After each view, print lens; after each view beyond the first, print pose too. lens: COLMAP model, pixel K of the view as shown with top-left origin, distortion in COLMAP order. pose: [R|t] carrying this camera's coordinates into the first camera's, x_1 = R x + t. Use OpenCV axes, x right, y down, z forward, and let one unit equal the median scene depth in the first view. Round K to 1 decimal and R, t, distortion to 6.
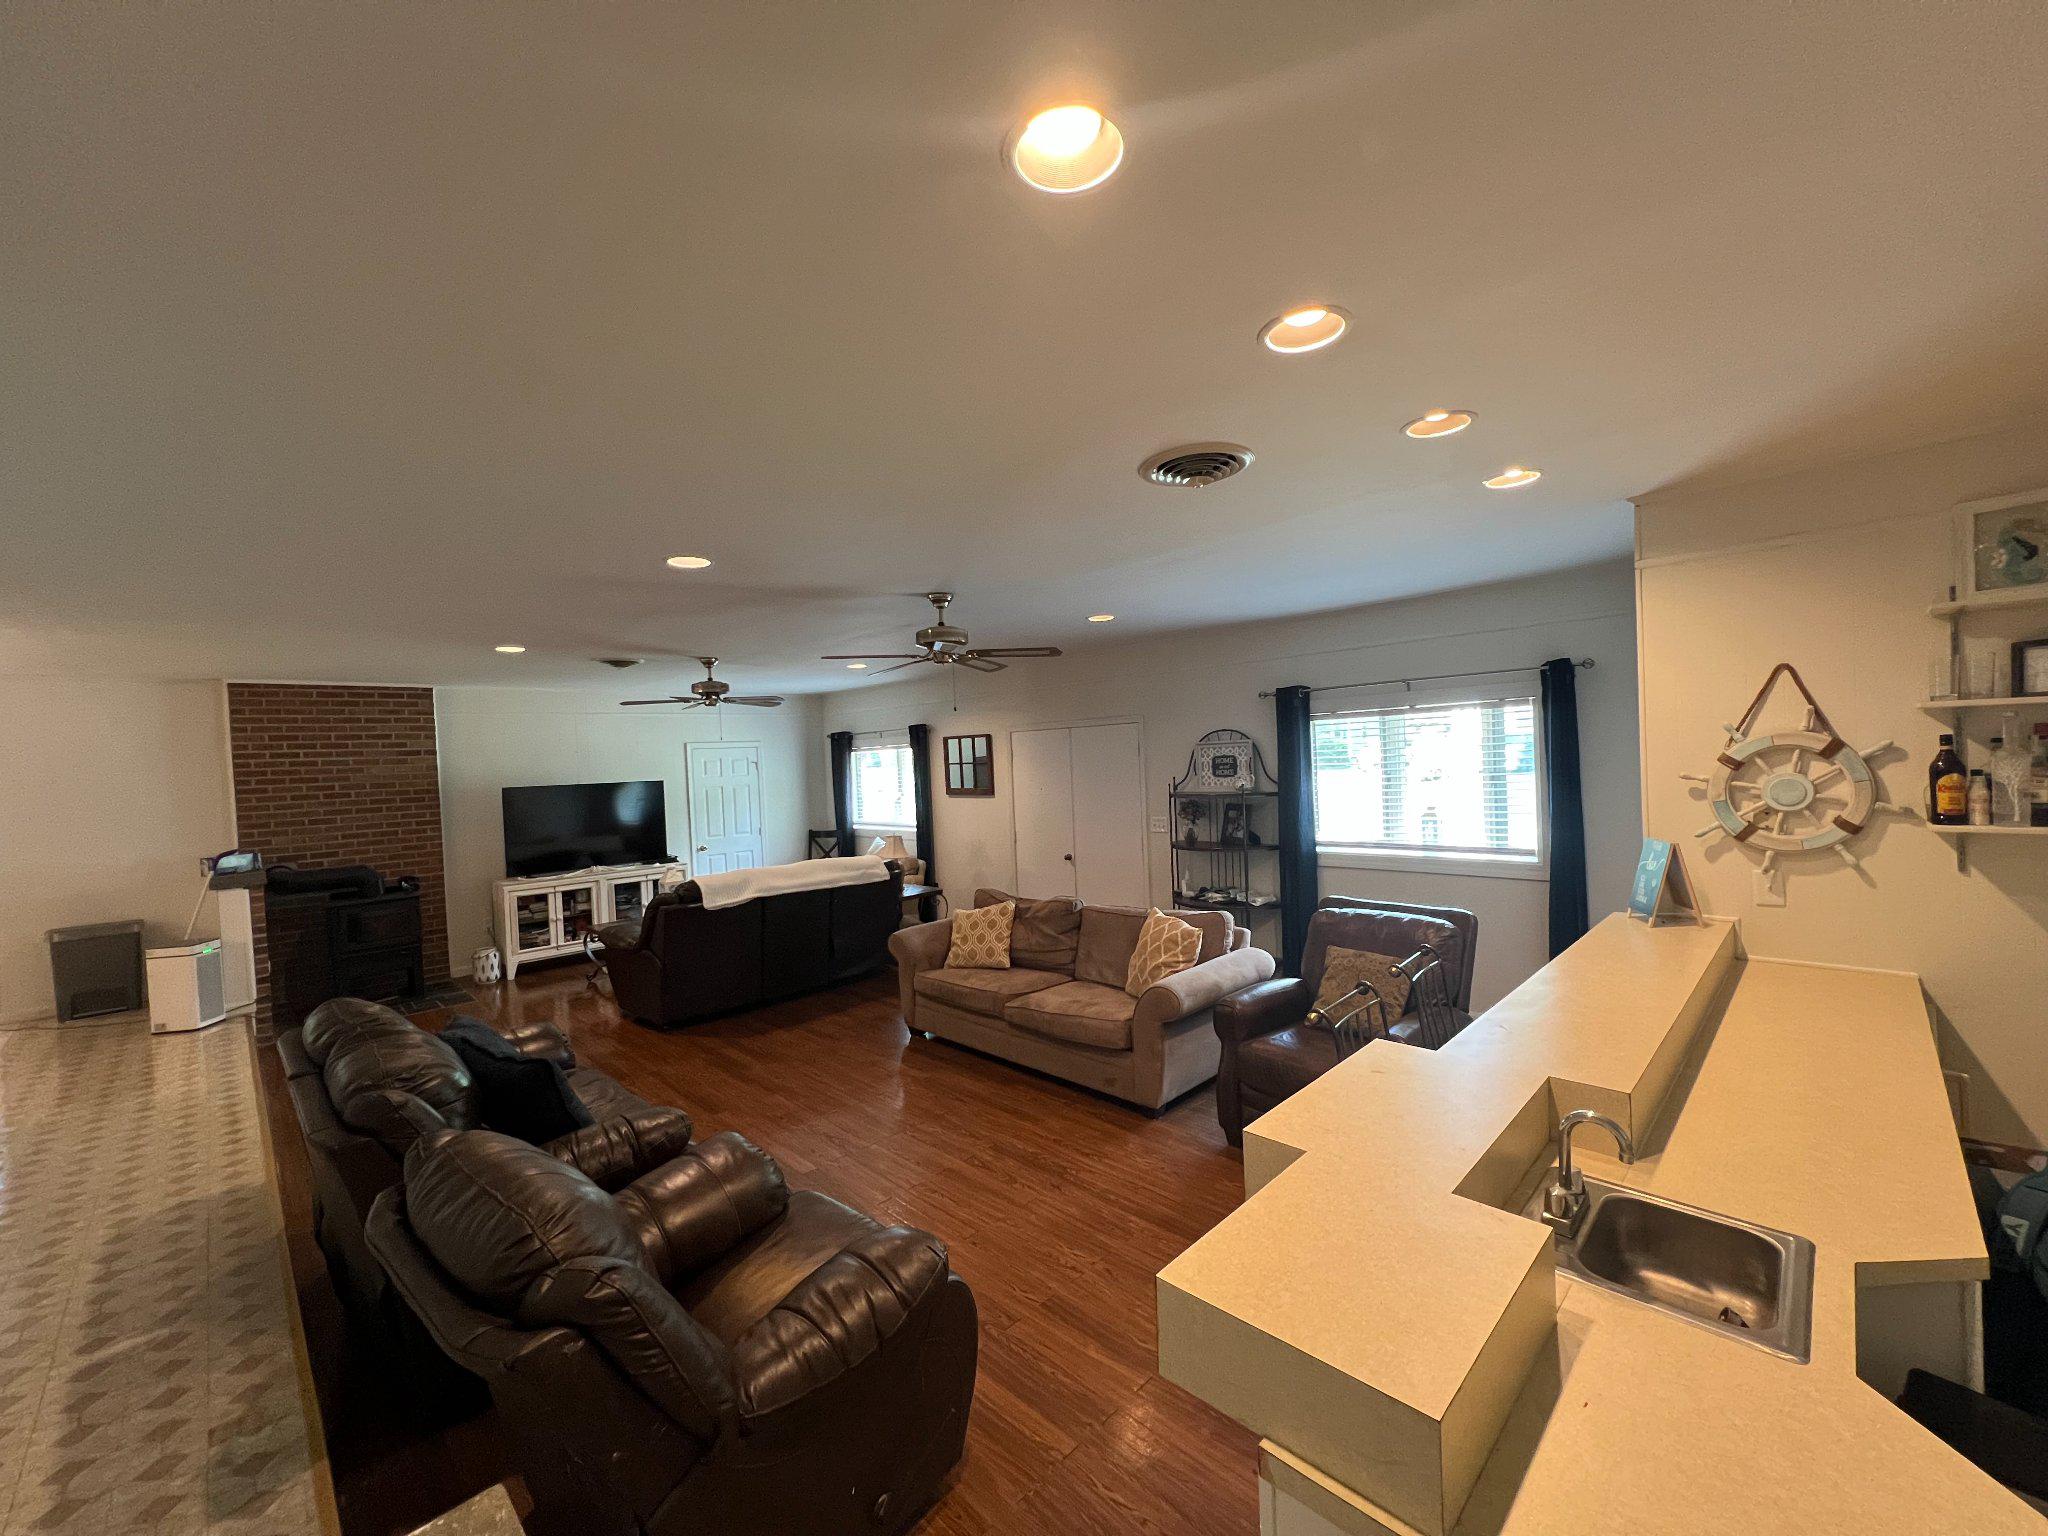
lens RADIAL K [[816.9, 0, 1029.4], [0, 816.9, 773.8], [0, 0, 1]] dist [0.001449, -0.000580]
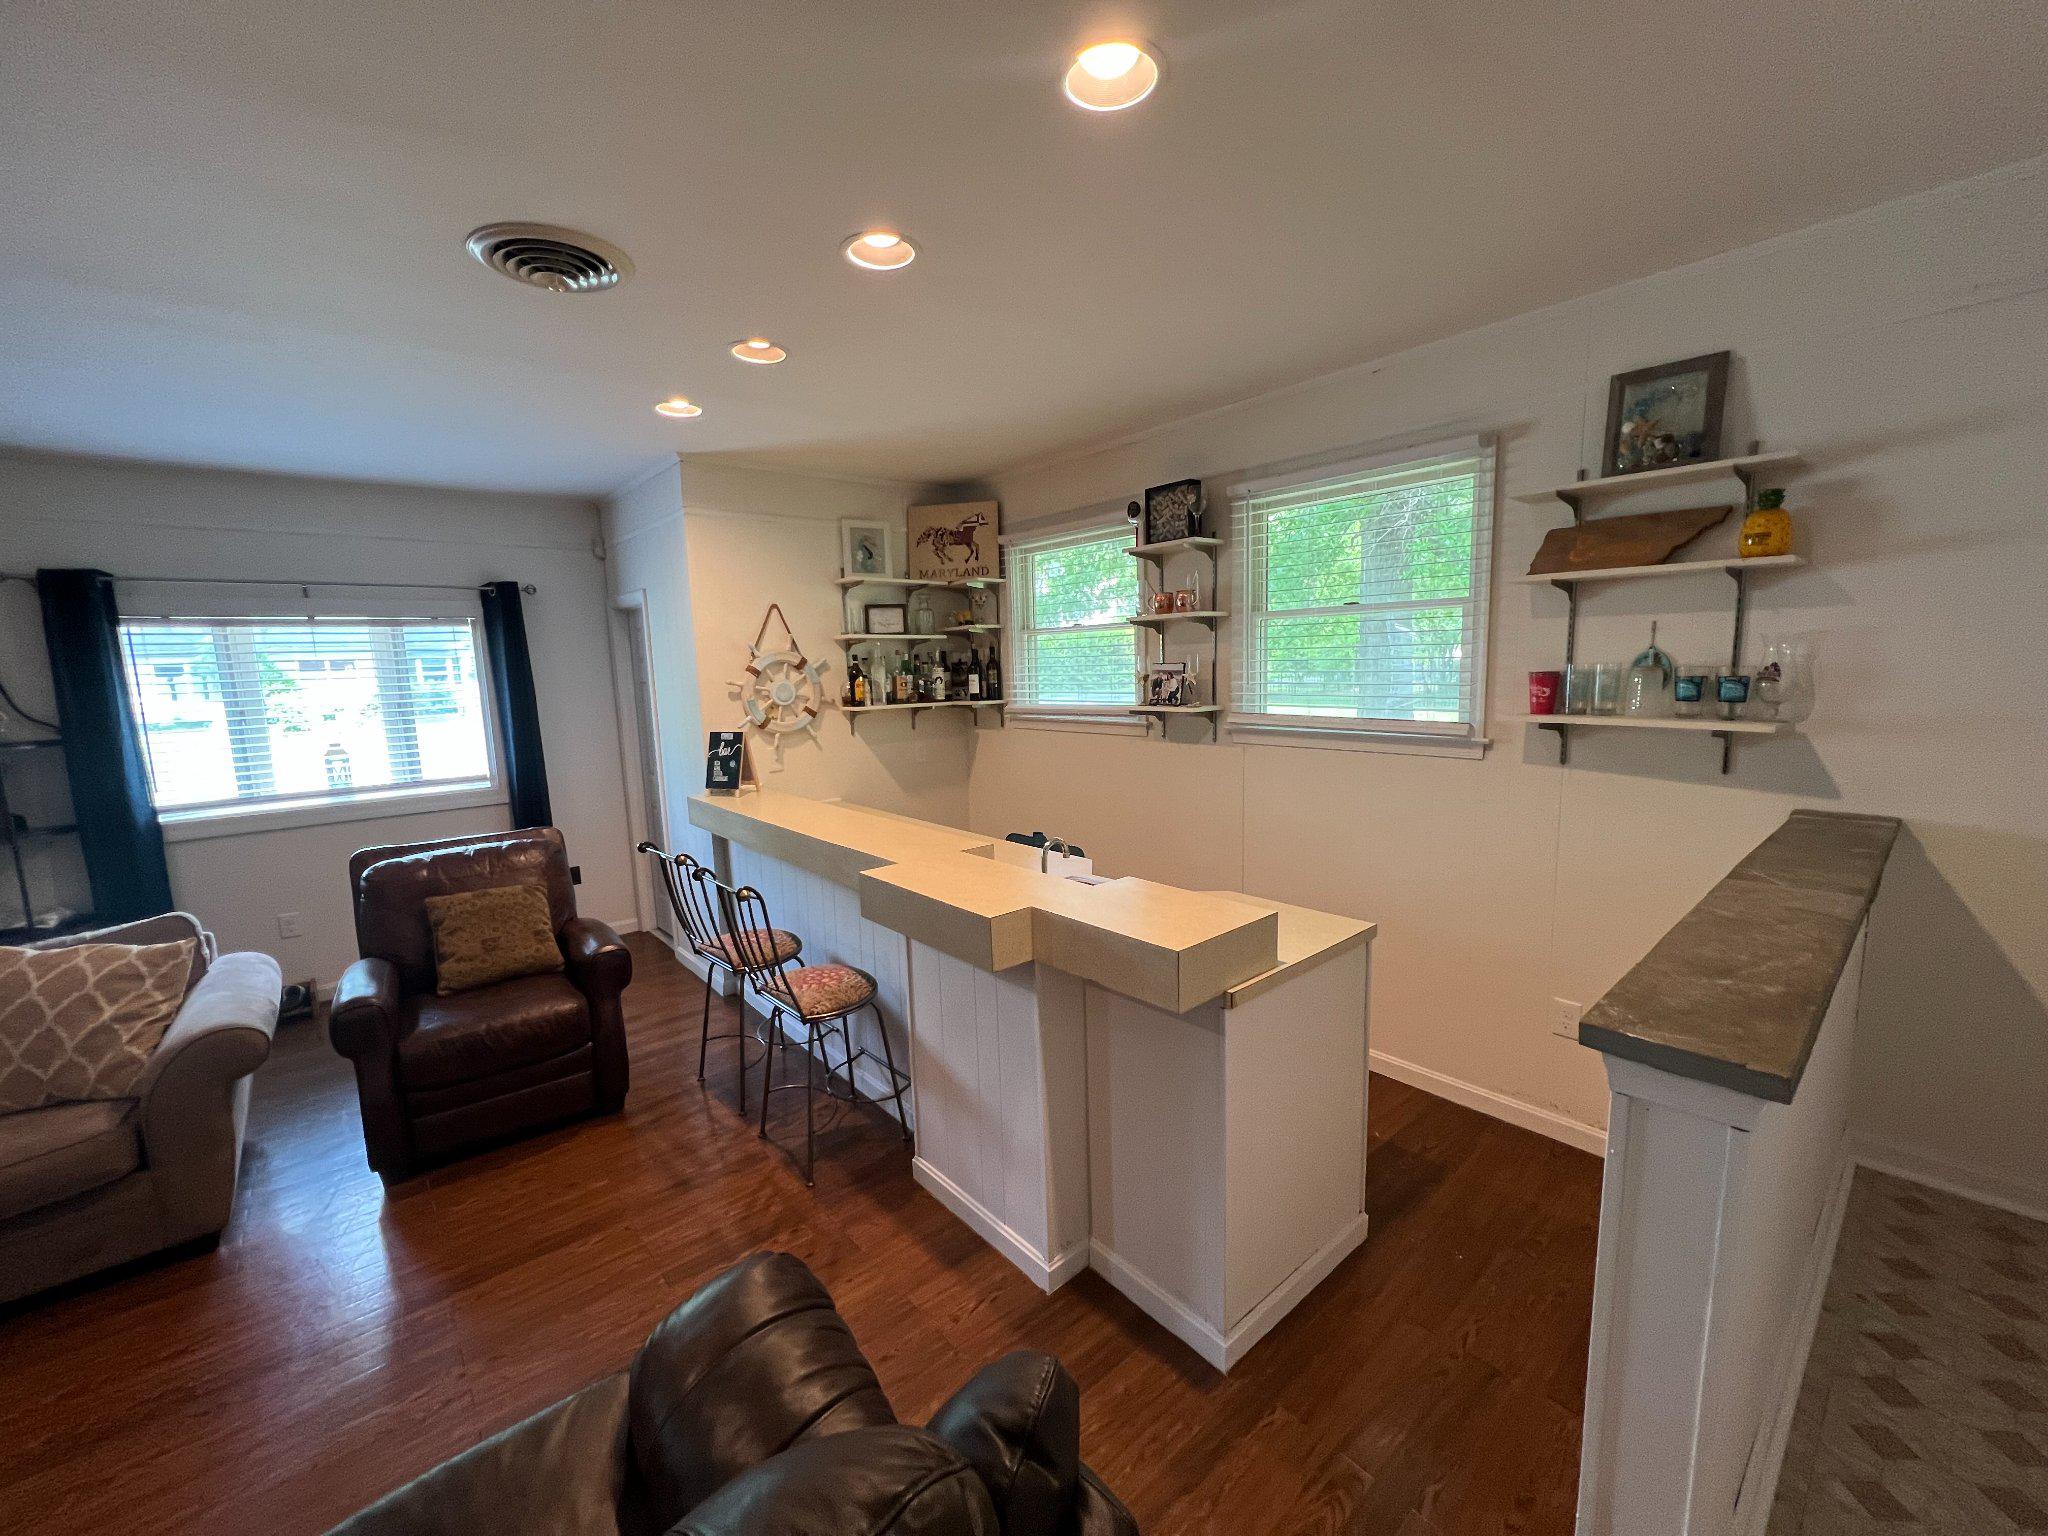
lens RADIAL K [[816.9, 0, 1029.4], [0, 816.9, 773.8], [0, 0, 1]] dist [0.001449, -0.000580]
pose [[0.075465, -0.095178, 0.992596, -0.589481], [0.048234, 0.994617, 0.091704, 0.062019], [-0.995981, 0.040957, 0.079650, 0.506785]]
